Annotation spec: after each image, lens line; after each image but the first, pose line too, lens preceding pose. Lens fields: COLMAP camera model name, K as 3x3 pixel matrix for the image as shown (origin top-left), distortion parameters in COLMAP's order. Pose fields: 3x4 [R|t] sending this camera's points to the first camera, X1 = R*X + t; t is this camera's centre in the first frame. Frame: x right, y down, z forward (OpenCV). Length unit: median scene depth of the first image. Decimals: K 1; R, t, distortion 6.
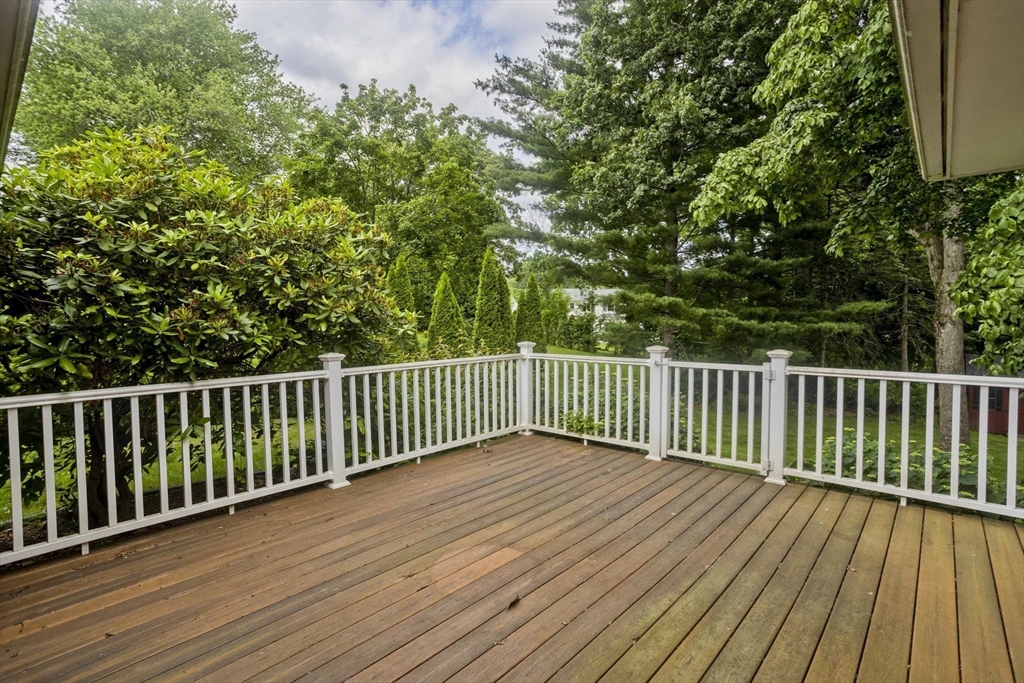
lens RADIAL K [[492.1, 0, 506.4], [0, 492.1, 345.0], [0, 0, 1]] dist [-0.018852, 0.004688]
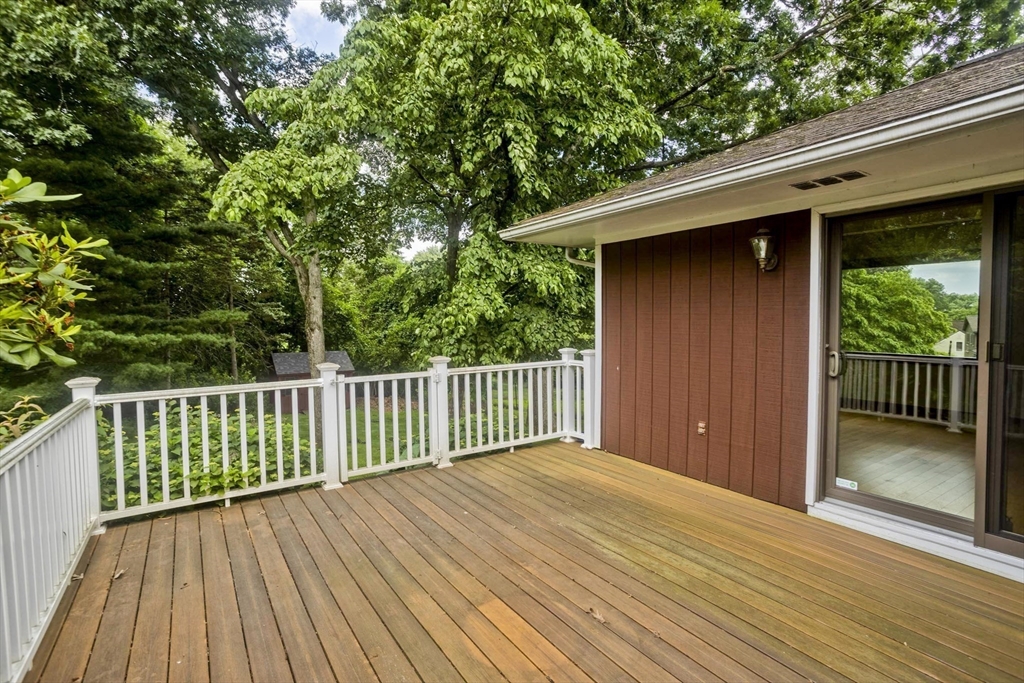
lens RADIAL K [[492.1, 0, 512.2], [0, 492.1, 338.1], [0, 0, 1]] dist [-0.018852, 0.004688]
pose [[0.234614, -0.022937, 0.971818, -0.562536], [0.060910, 0.998104, 0.008853, -0.034201], [-0.970178, 0.057116, 0.235566, 0.519442]]
